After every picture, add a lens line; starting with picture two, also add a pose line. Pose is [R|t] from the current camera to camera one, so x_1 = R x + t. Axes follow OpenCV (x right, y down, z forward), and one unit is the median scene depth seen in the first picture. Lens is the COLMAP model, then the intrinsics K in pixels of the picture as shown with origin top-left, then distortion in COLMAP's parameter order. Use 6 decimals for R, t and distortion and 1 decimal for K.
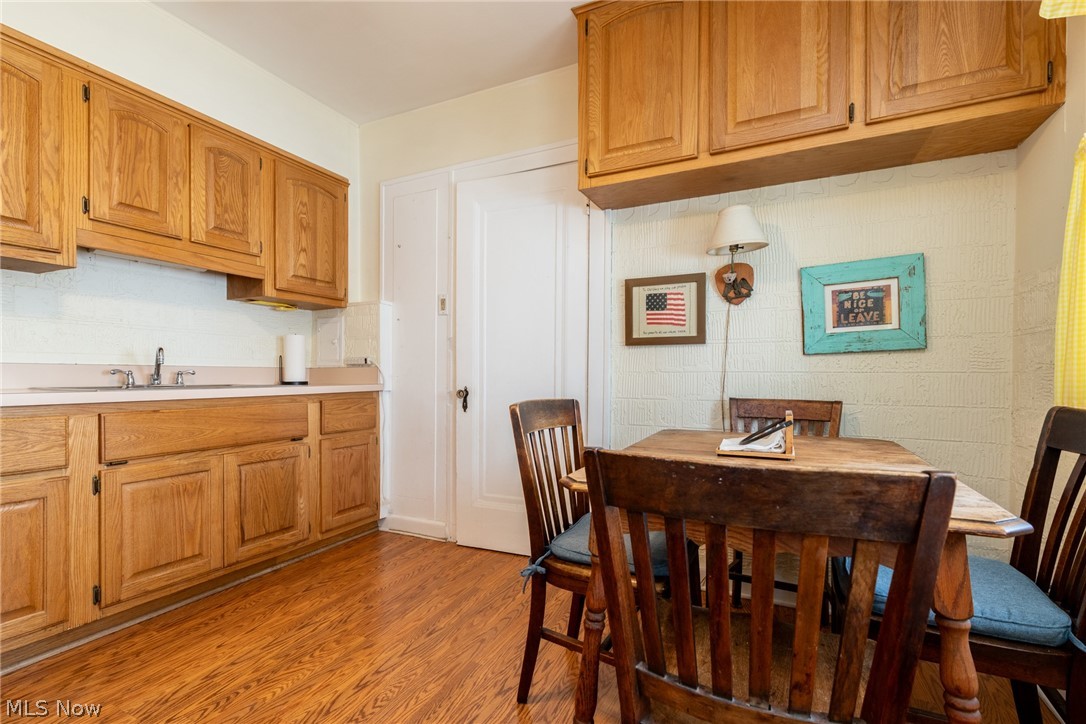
lens RADIAL K [[472.9, 0, 548.4], [0, 472.9, 378.7], [0, 0, 1]] dist [-0.000270, 0.000023]
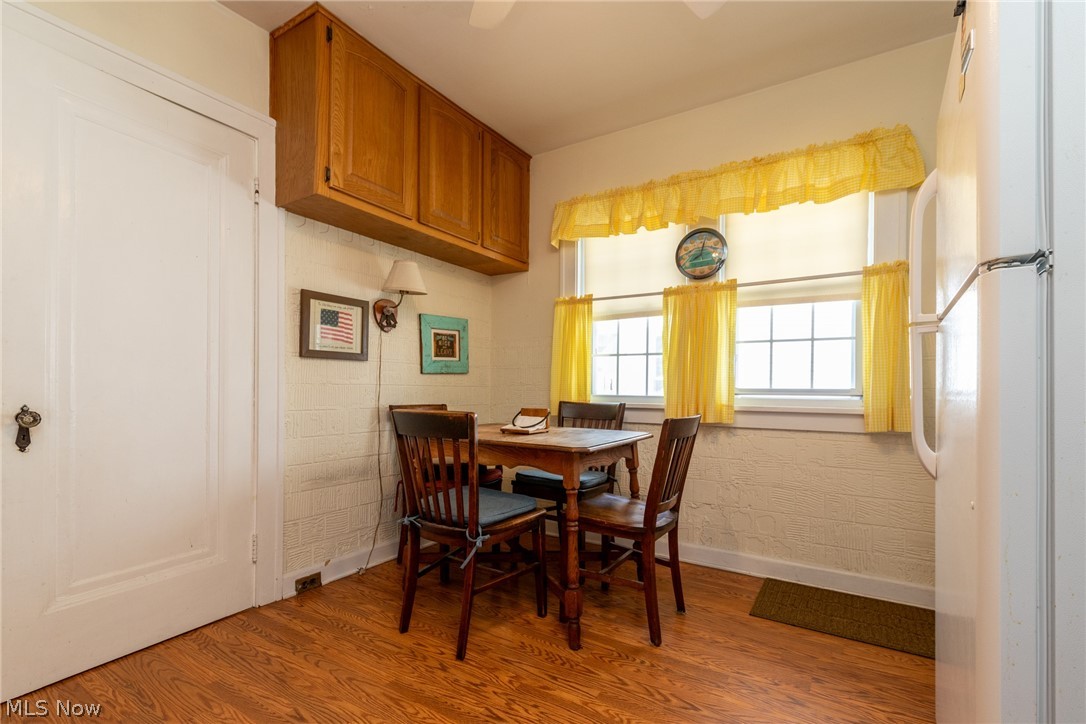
lens RADIAL K [[472.9, 0, 549.9], [0, 472.9, 387.2], [0, 0, 1]] dist [-0.000270, 0.000023]
pose [[0.125268, 0.002932, 0.992119, -0.801499], [0.000832, 0.999995, -0.003060, -0.003775], [-0.992123, 0.001209, 0.125265, 0.401273]]
